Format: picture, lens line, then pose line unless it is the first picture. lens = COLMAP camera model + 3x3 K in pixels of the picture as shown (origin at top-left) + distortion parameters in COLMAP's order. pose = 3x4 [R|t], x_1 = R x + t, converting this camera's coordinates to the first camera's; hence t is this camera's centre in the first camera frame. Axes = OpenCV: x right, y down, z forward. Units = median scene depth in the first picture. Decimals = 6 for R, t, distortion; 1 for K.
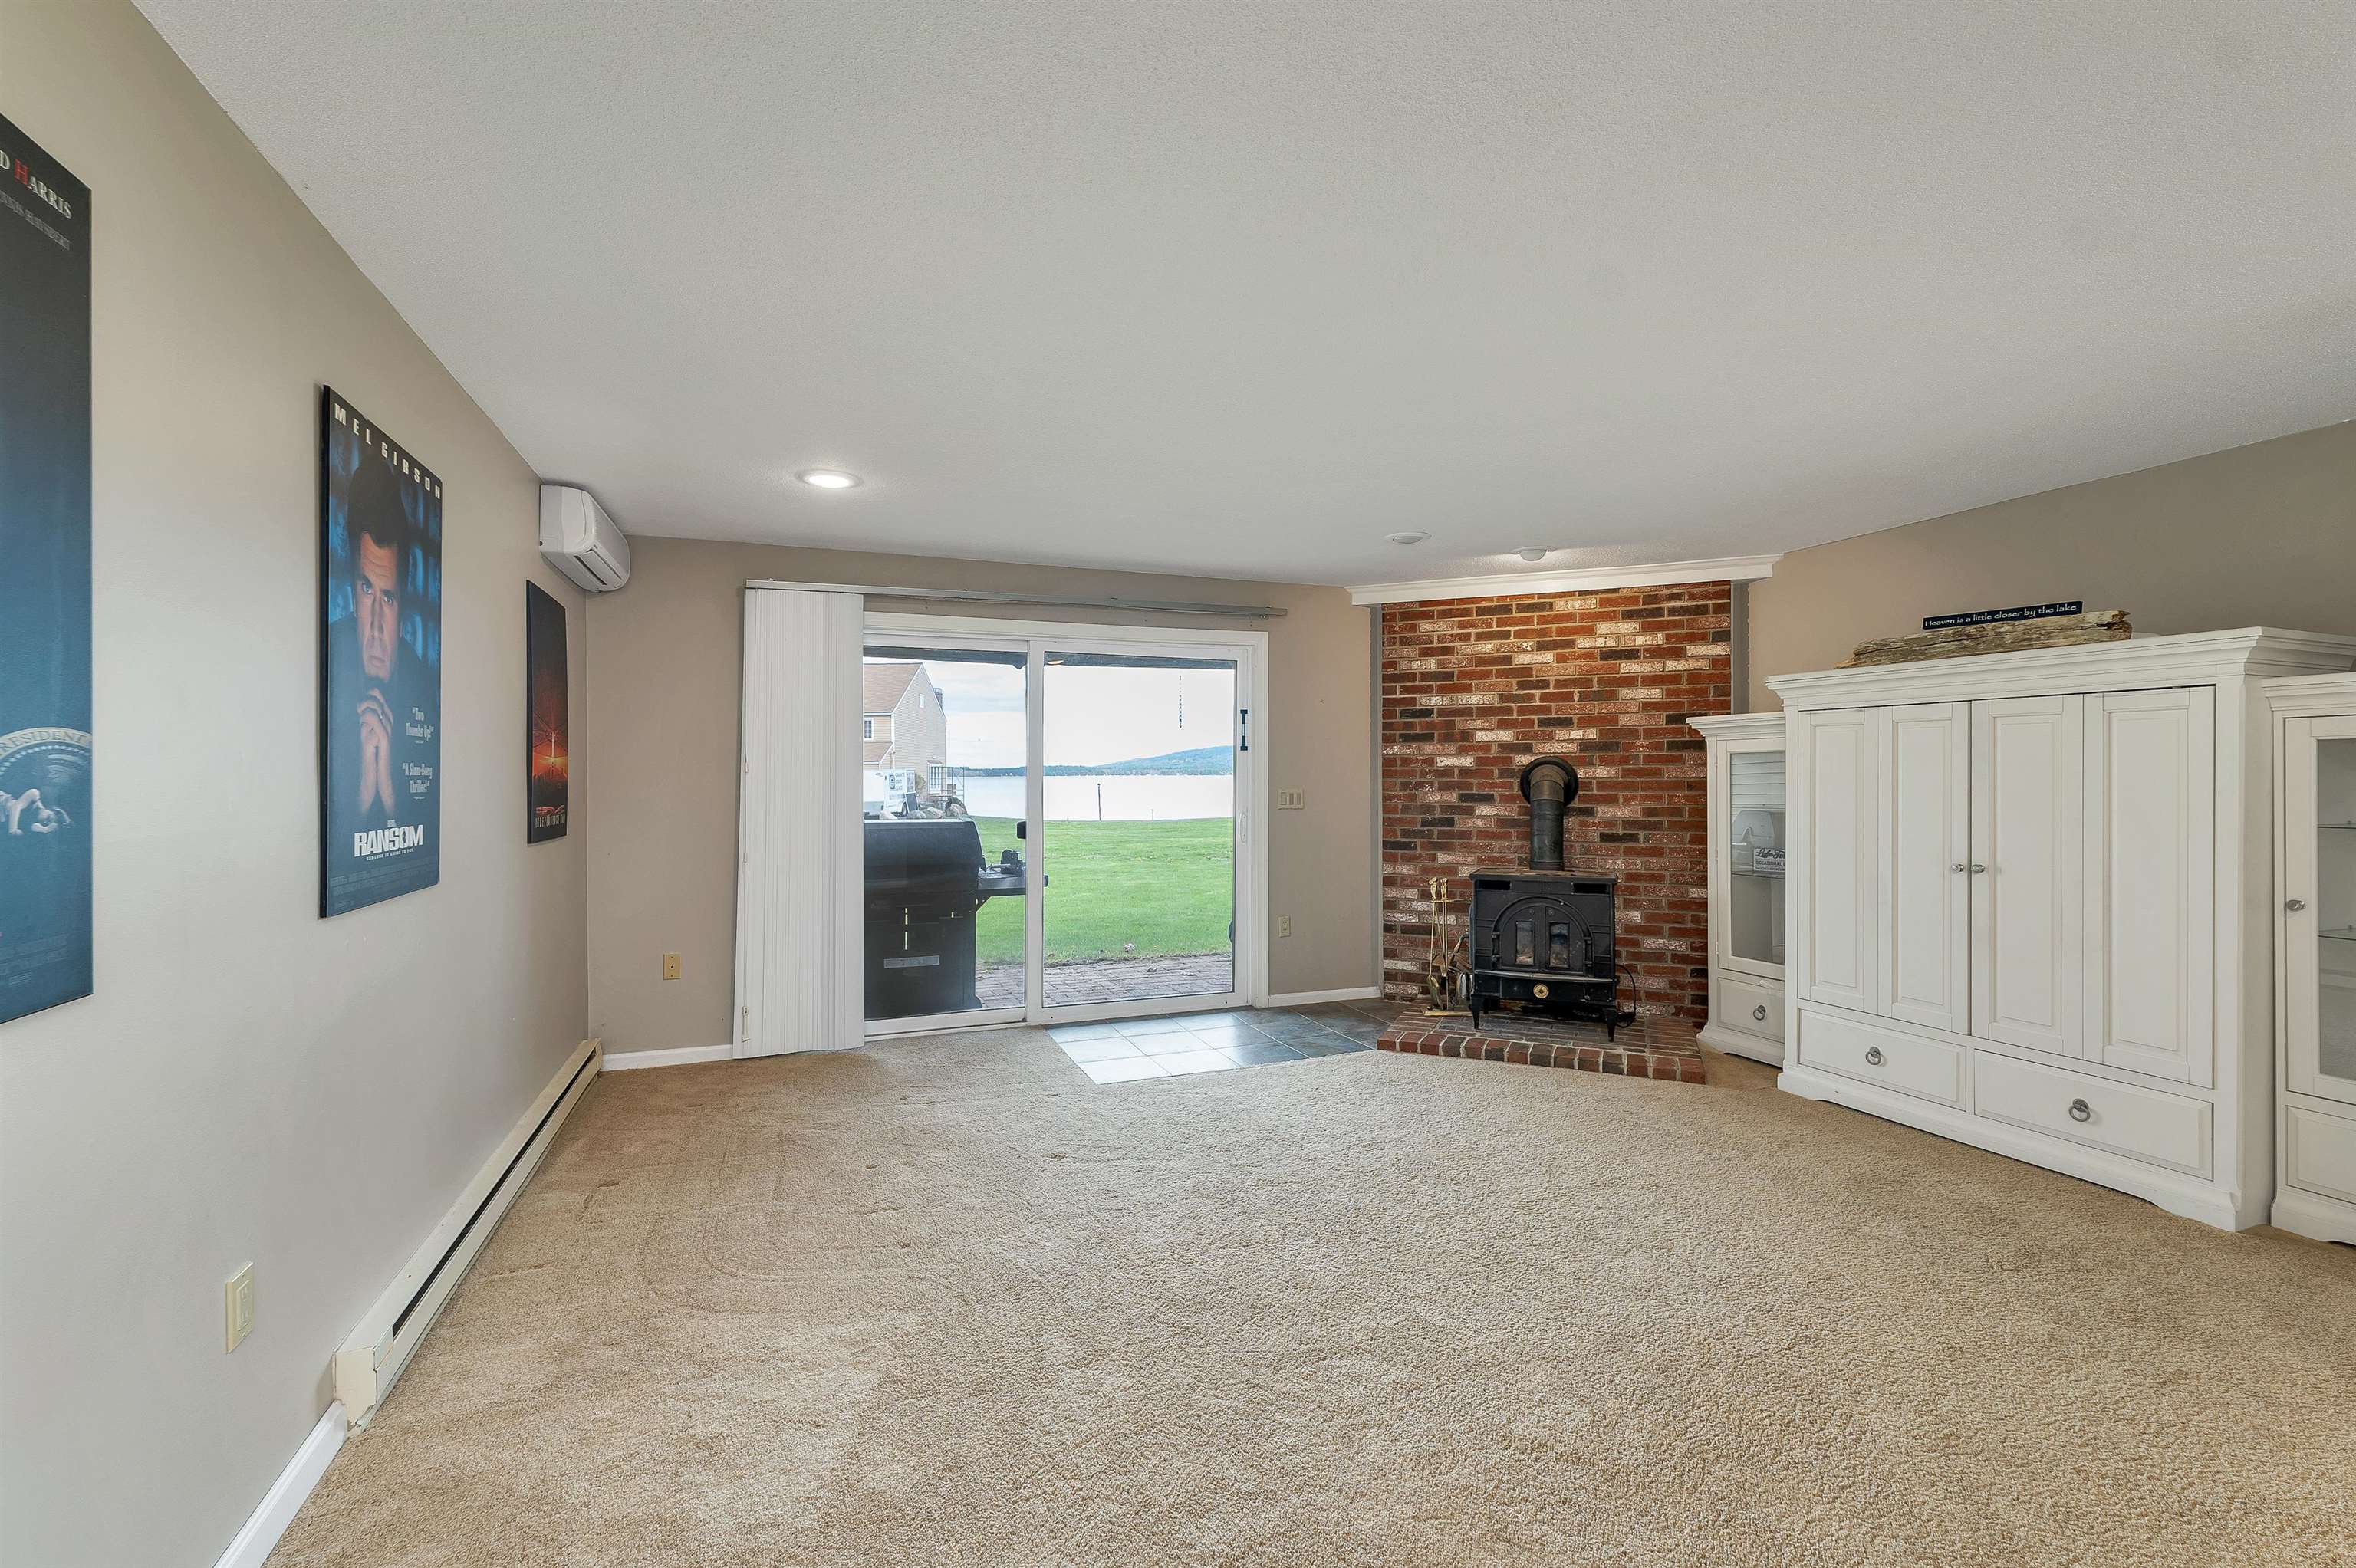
lens RADIAL K [[1010.2, 0, 1159.2], [0, 1010.2, 769.7], [0, 0, 1]] dist [0.004251, 0.001033]
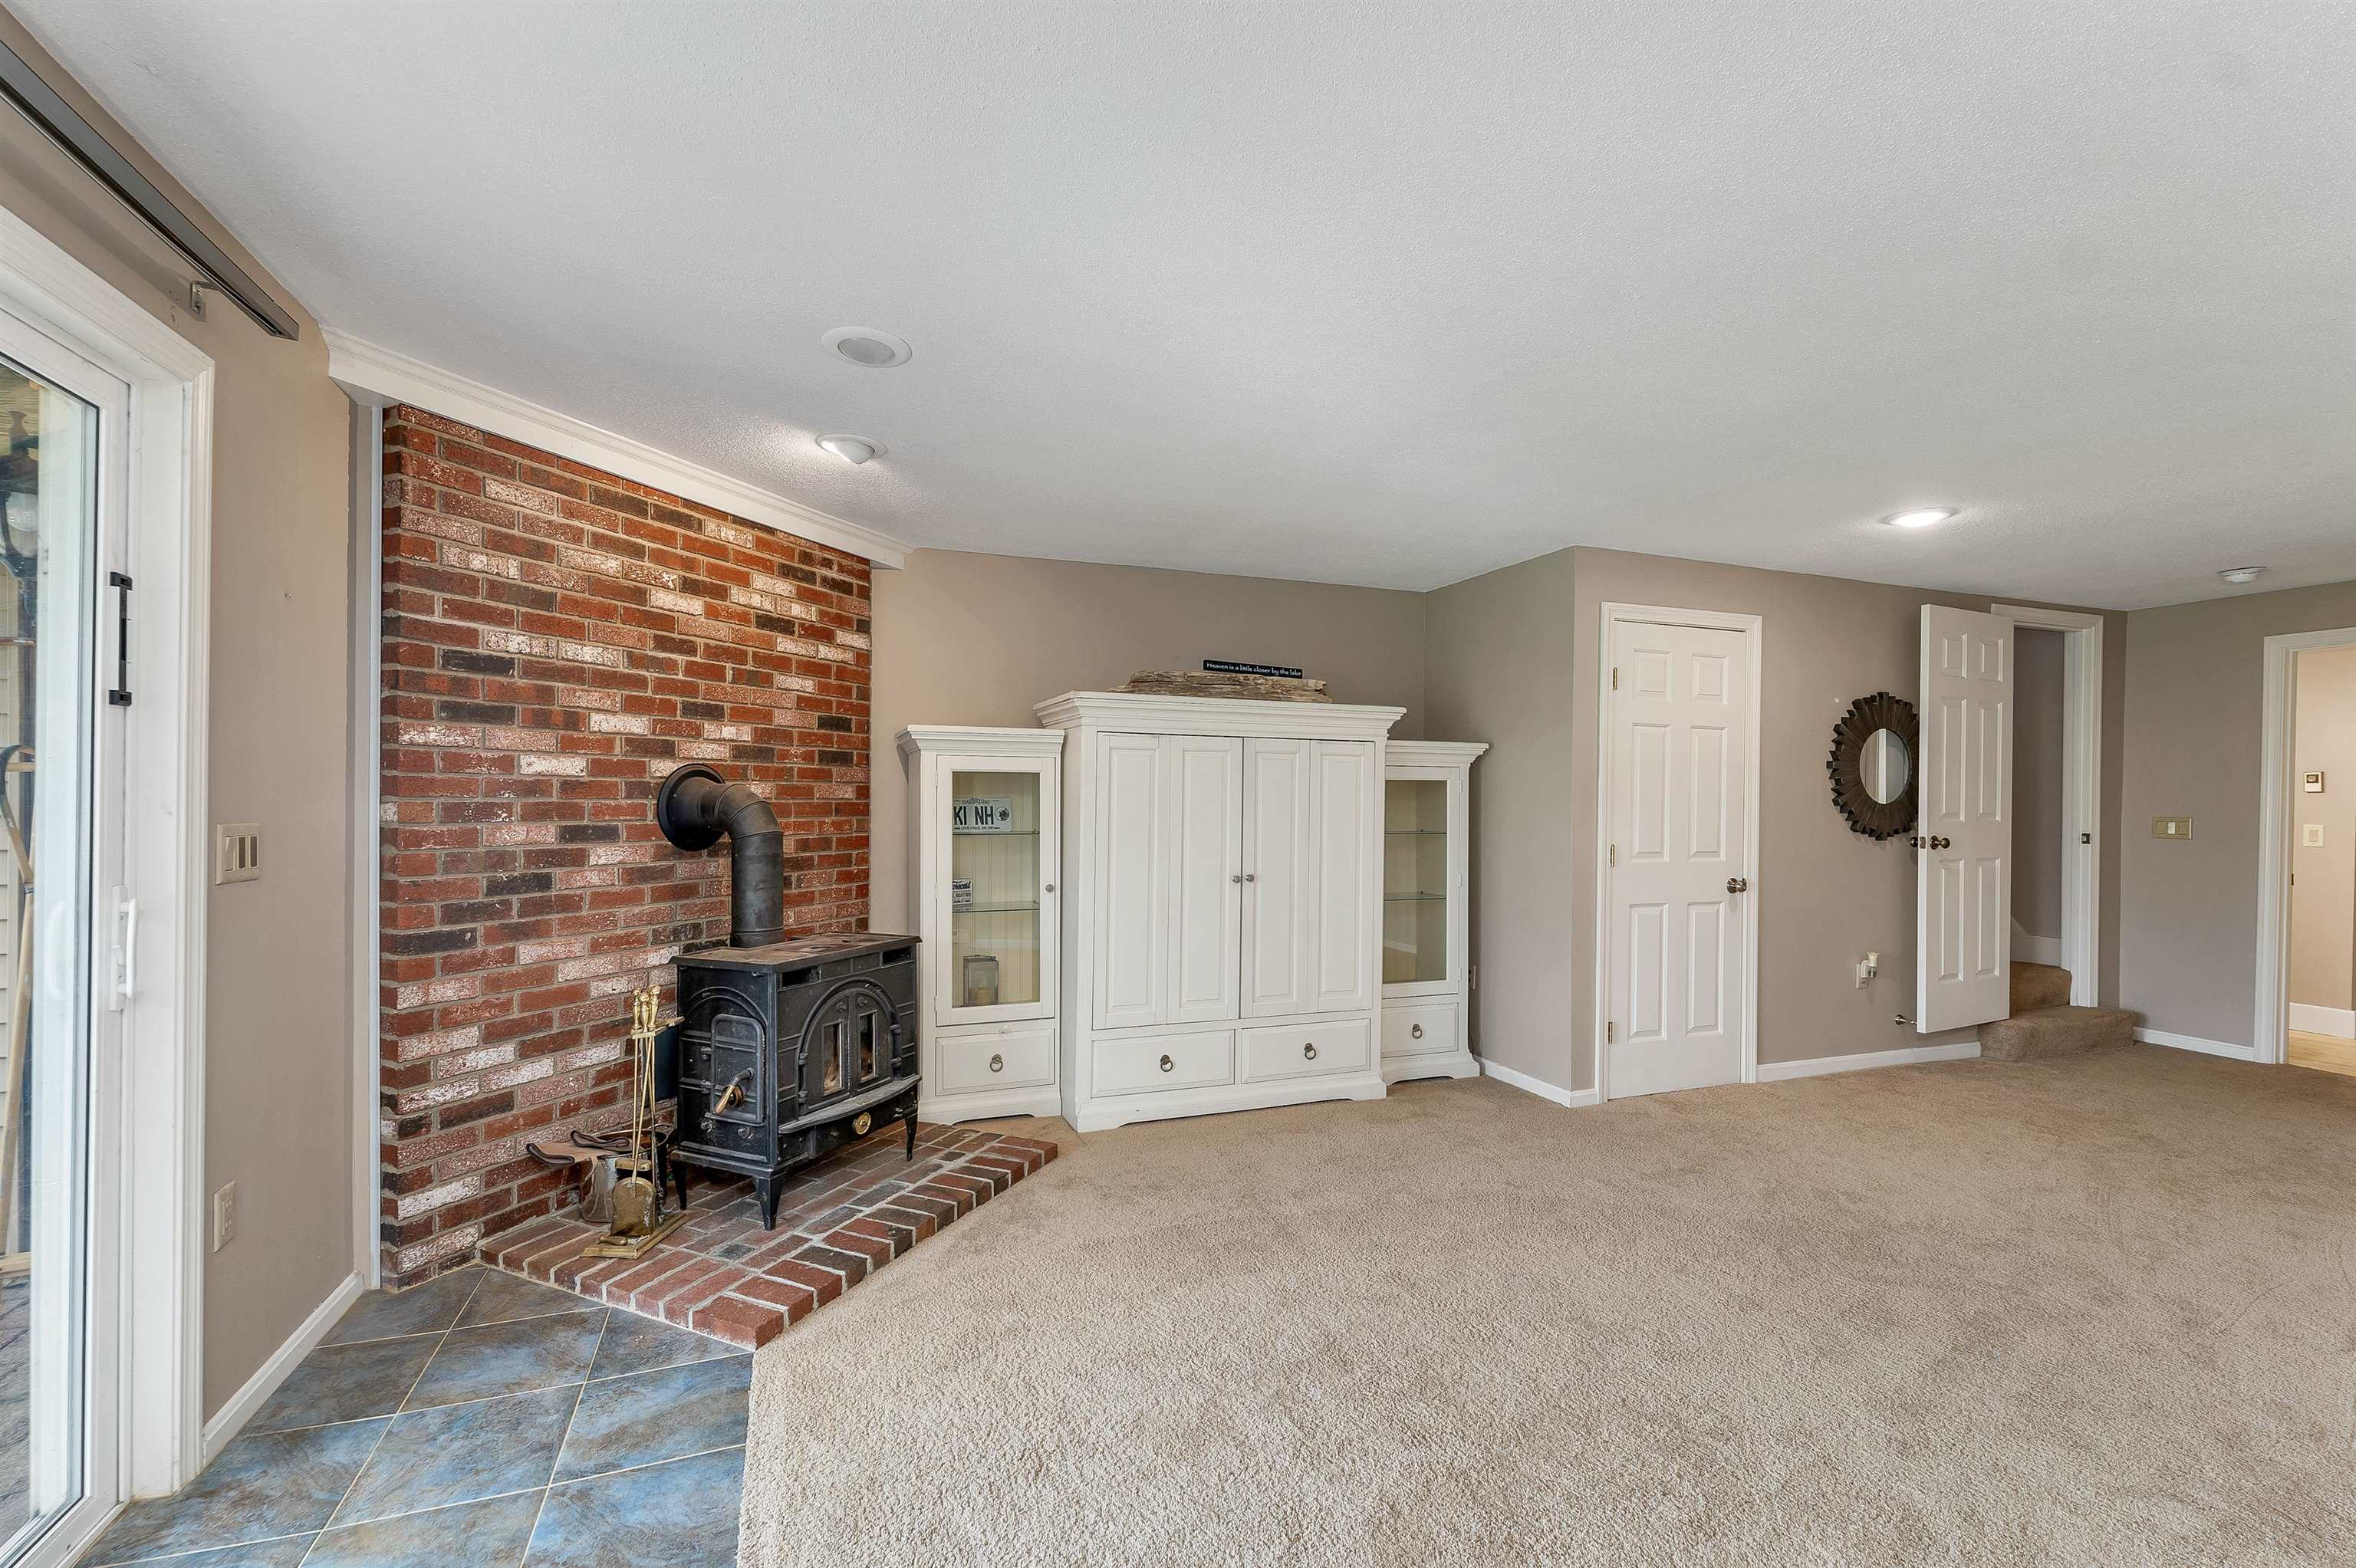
lens RADIAL K [[1010.2, 0, 1158.1], [0, 1010.2, 806.2], [0, 0, 1]] dist [0.004251, 0.001033]
pose [[-0.012099, -0.004209, 0.999918, -0.242370], [-0.015395, 0.999873, 0.004023, 0.006125], [-0.999808, -0.015345, -0.012163, 0.705708]]
